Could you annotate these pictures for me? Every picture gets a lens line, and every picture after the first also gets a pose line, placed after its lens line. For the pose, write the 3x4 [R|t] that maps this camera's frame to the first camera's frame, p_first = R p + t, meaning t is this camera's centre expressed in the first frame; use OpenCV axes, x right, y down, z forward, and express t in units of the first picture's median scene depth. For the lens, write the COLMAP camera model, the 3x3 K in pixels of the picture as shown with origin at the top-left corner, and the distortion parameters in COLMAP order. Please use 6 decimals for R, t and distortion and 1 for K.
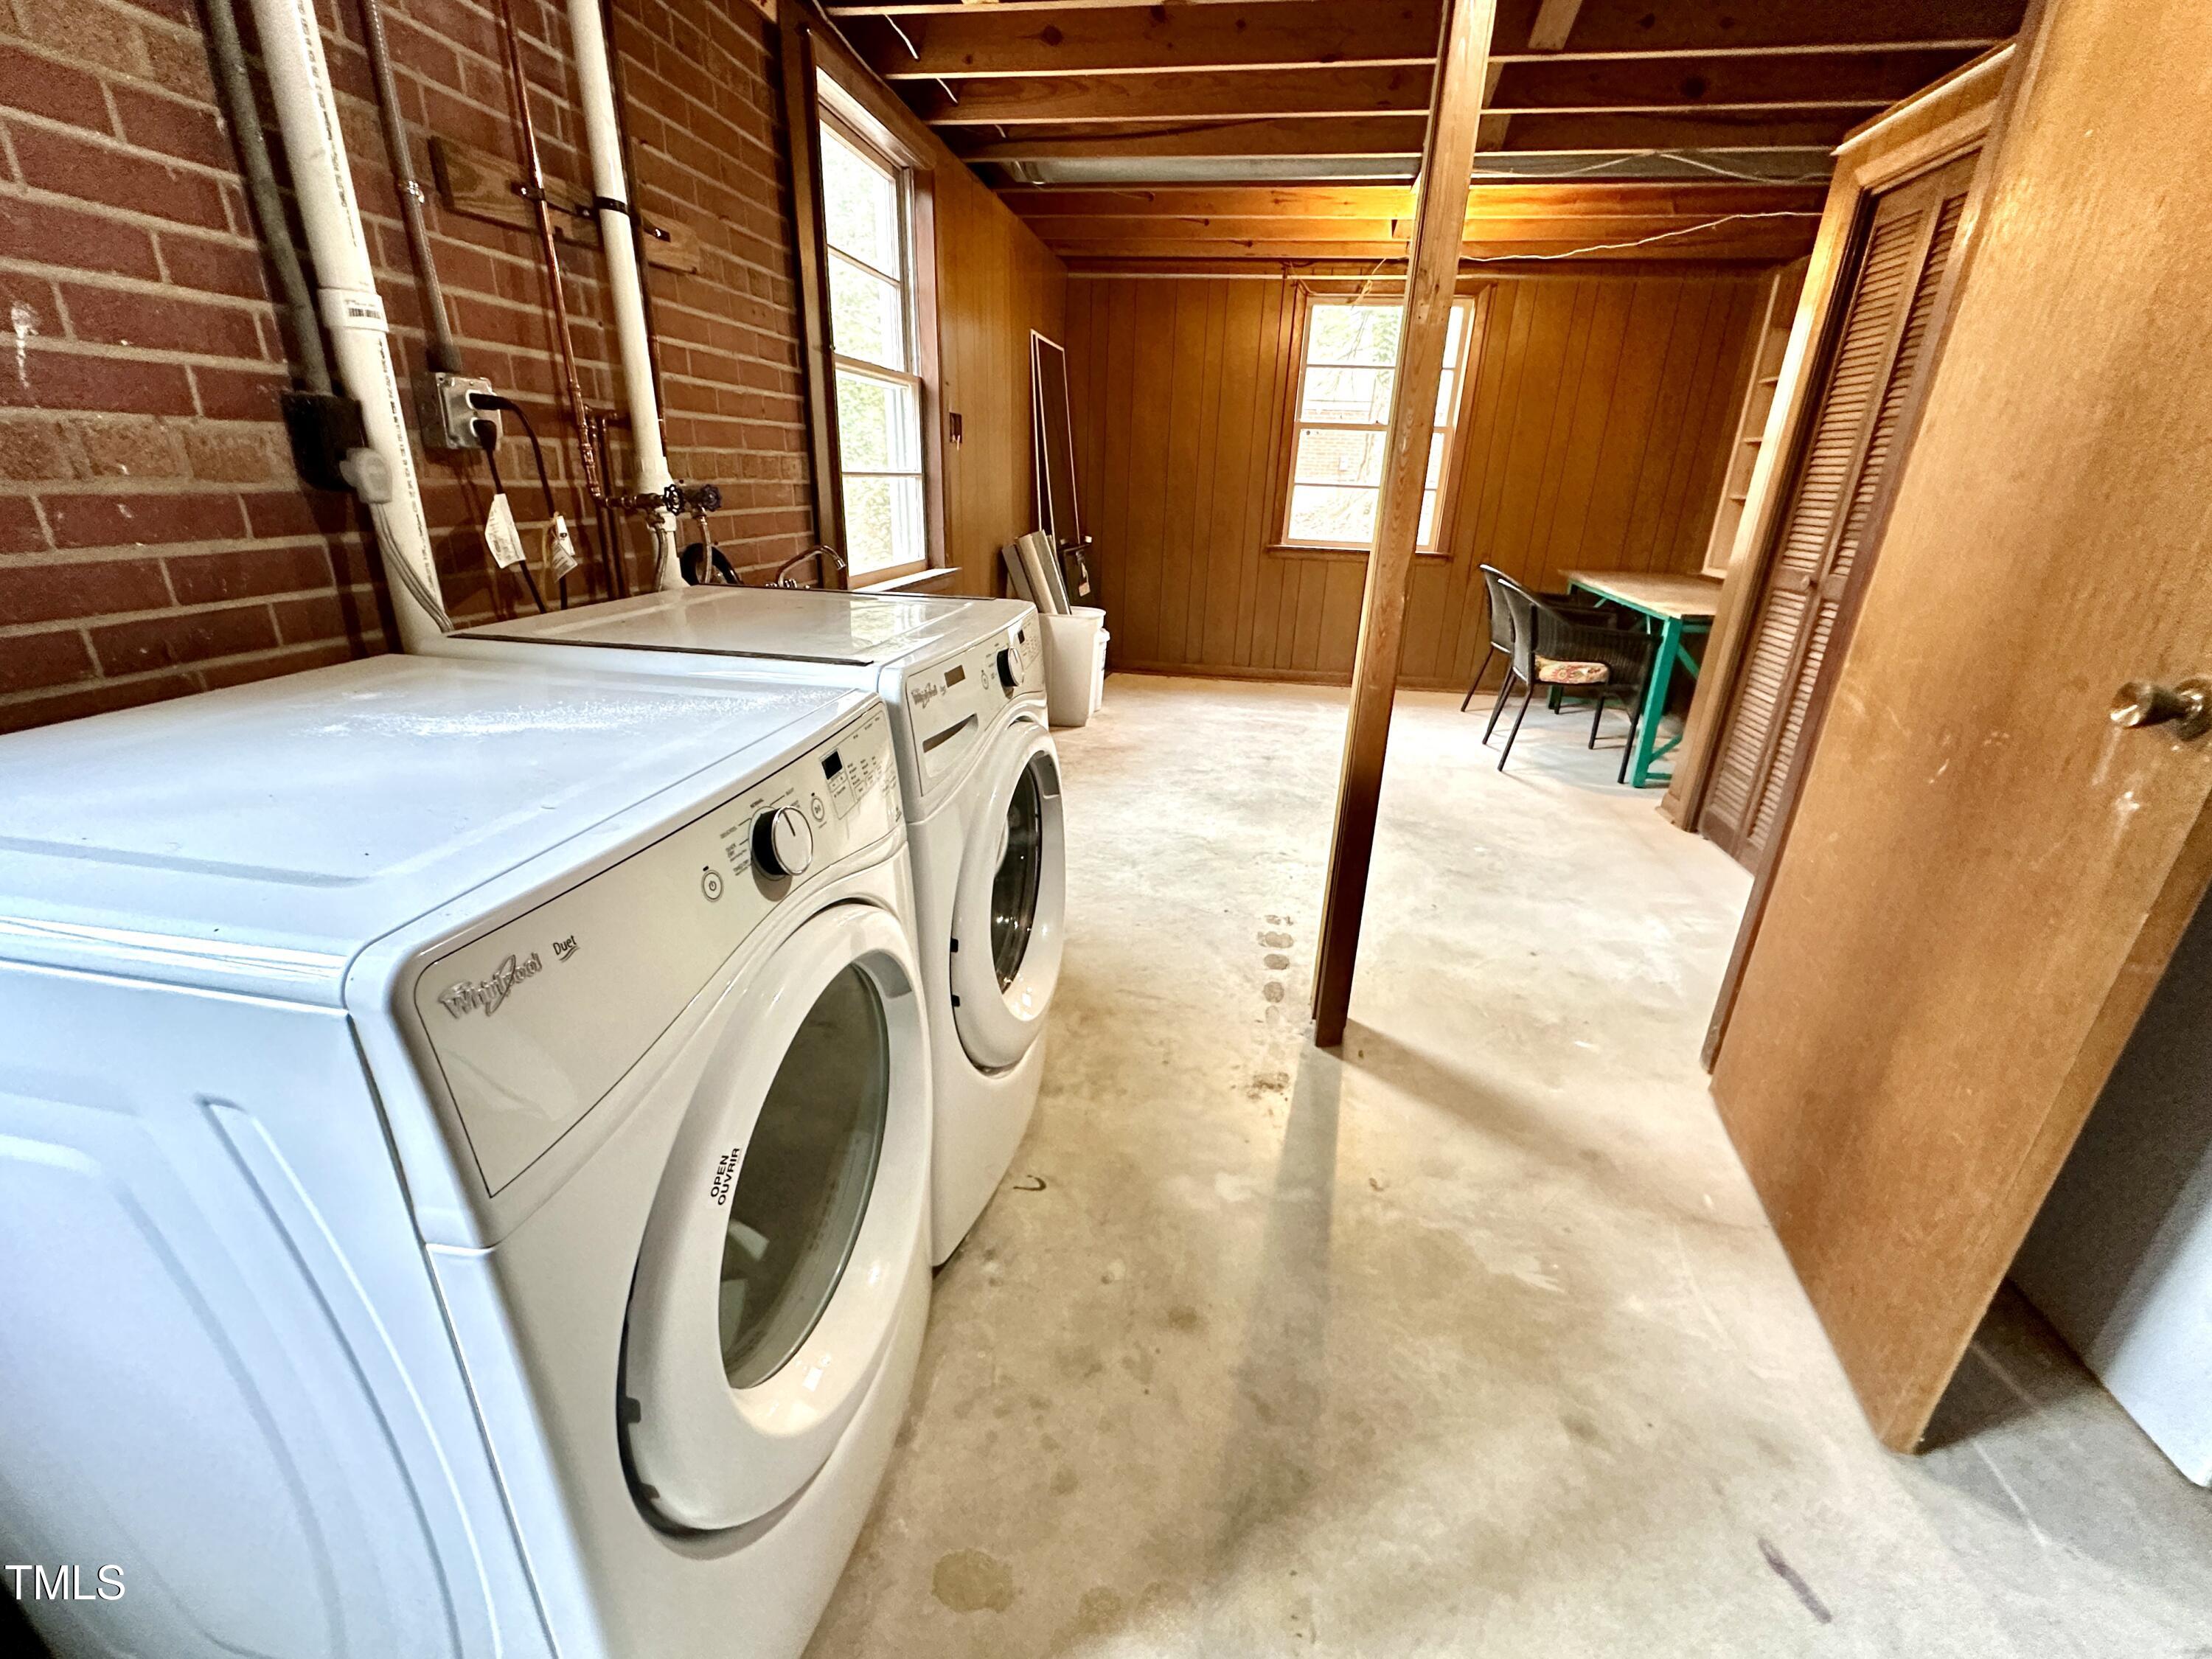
lens RADIAL K [[886.9, 0, 1112.6], [0, 886.9, 816.5], [0, 0, 1]] dist [-0.002626, 0.000548]
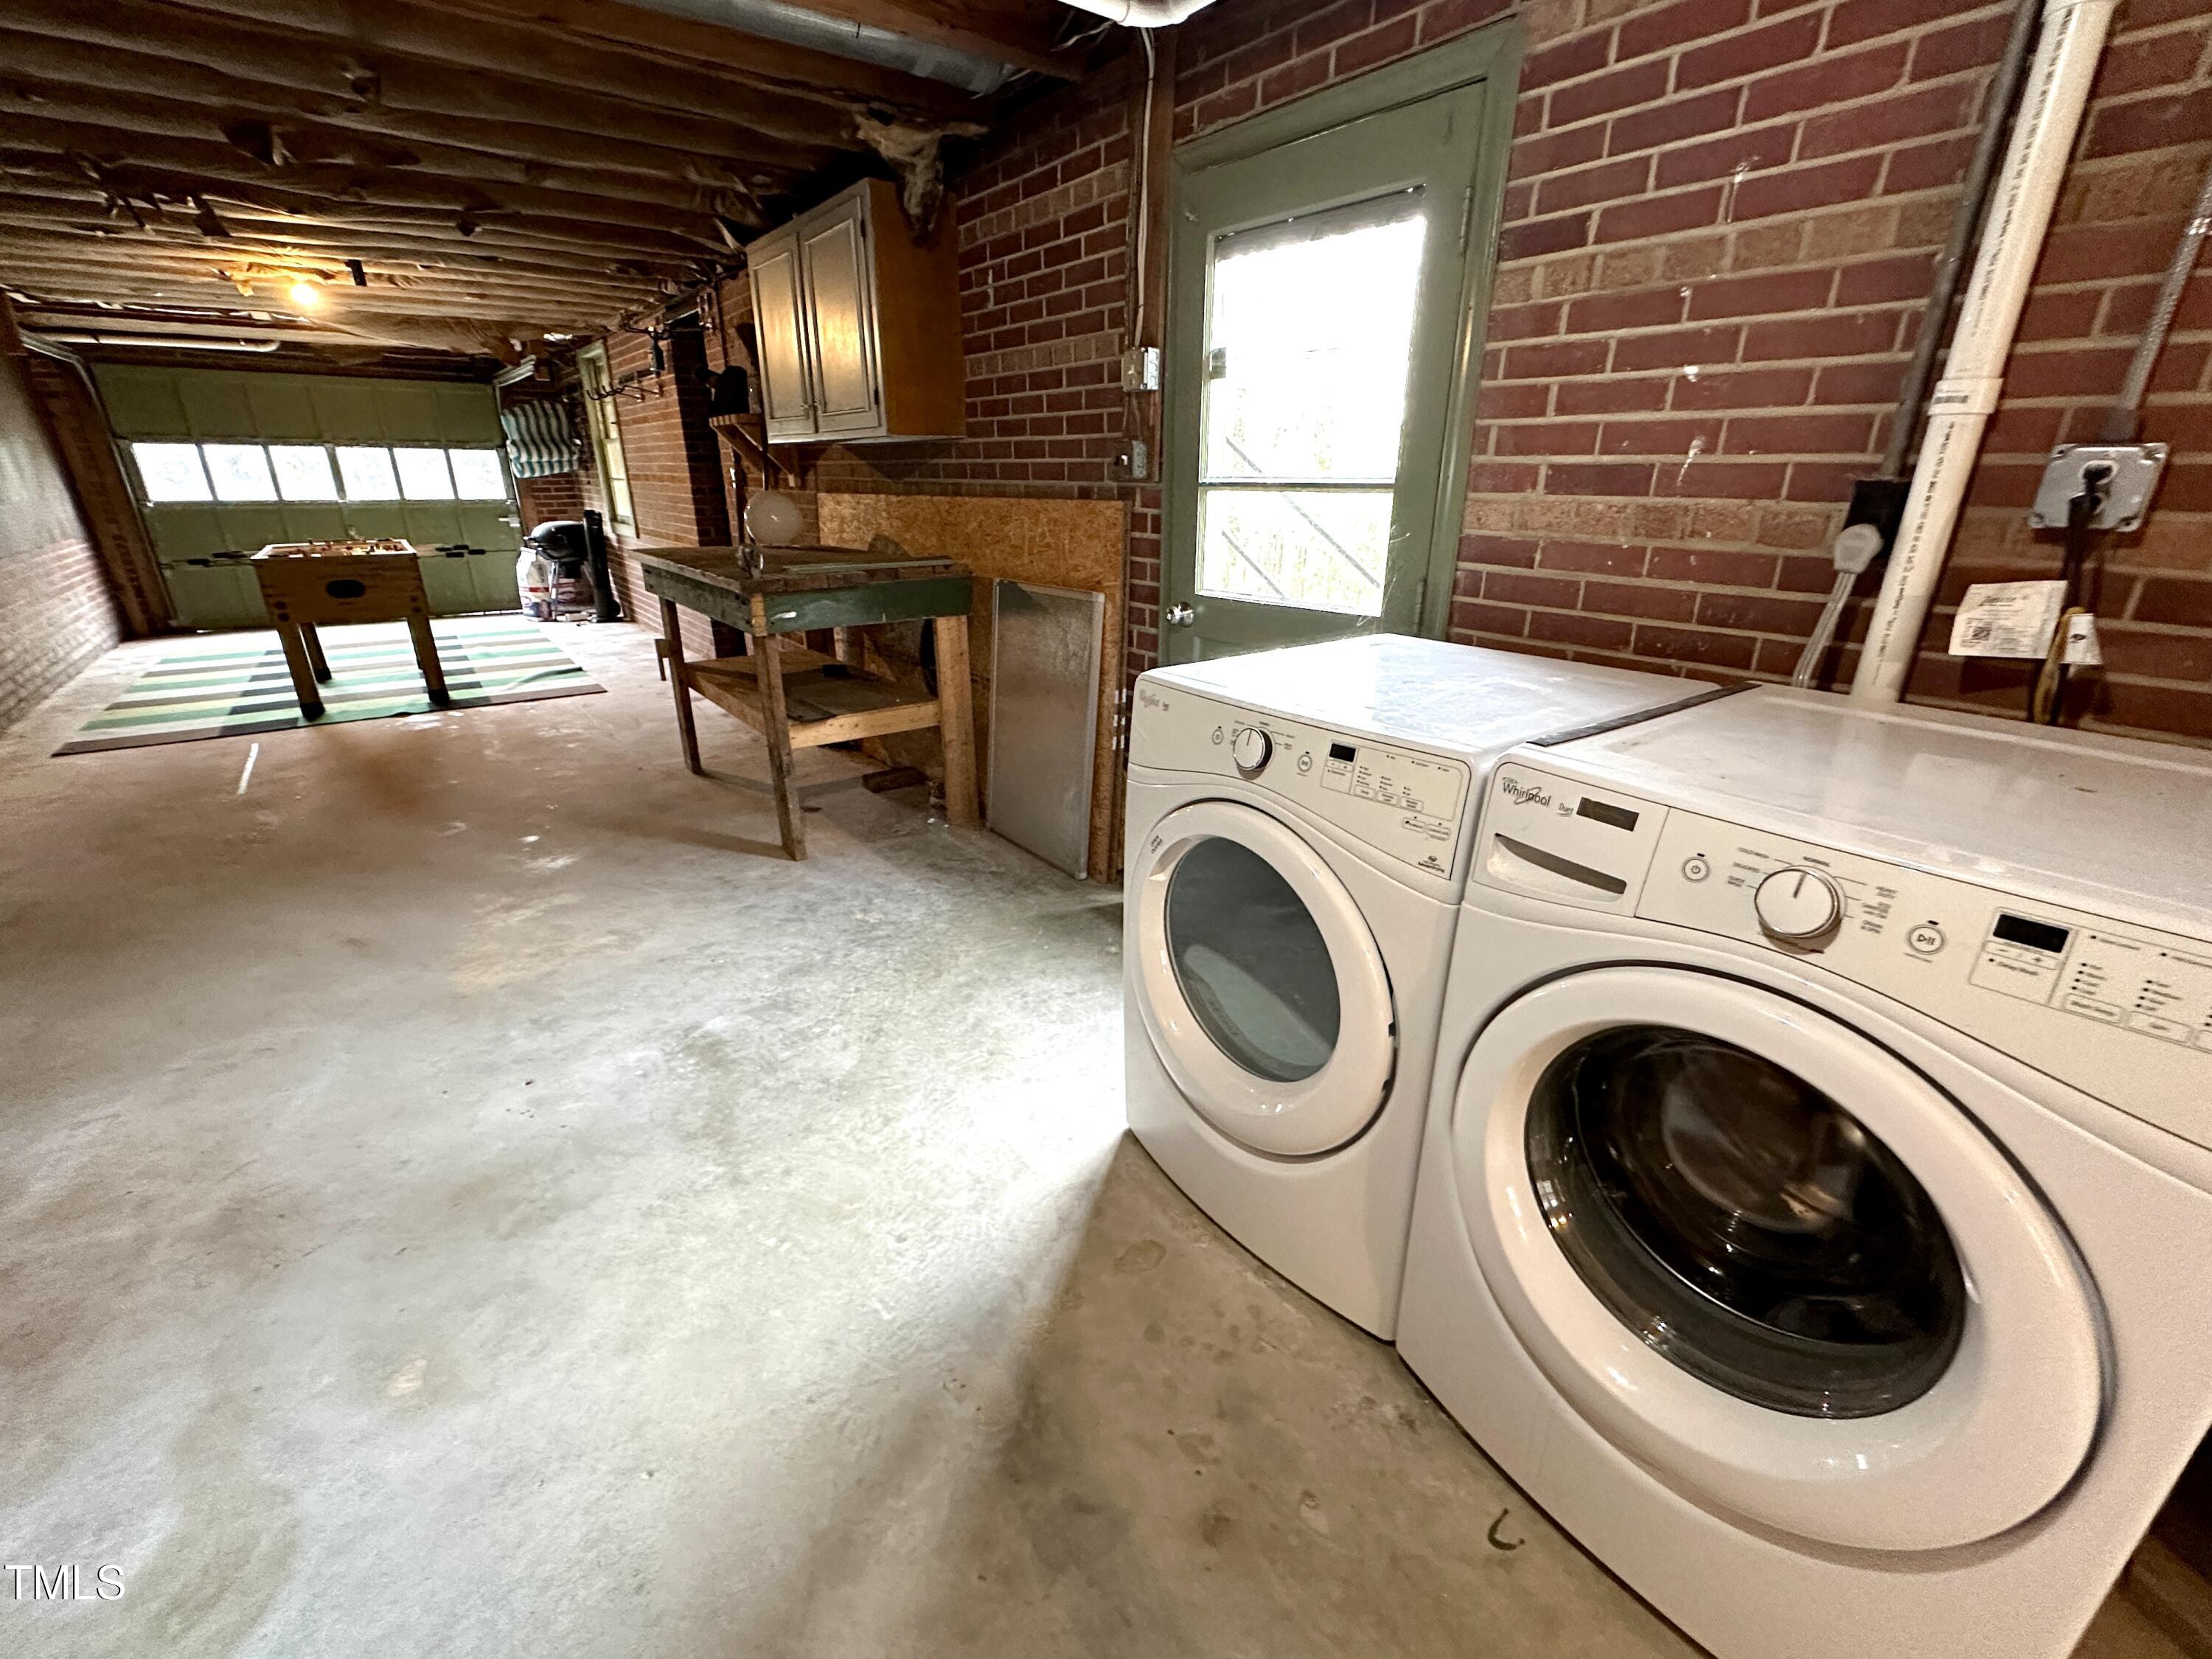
lens RADIAL K [[886.9, 0, 1114.2], [0, 886.9, 820.3], [0, 0, 1]] dist [-0.002626, 0.000548]
pose [[-0.655898, 0.245951, -0.713656, 0.740061], [-0.299123, 0.783345, 0.544882, -0.503053], [0.693053, 0.570859, -0.440225, 1.174774]]
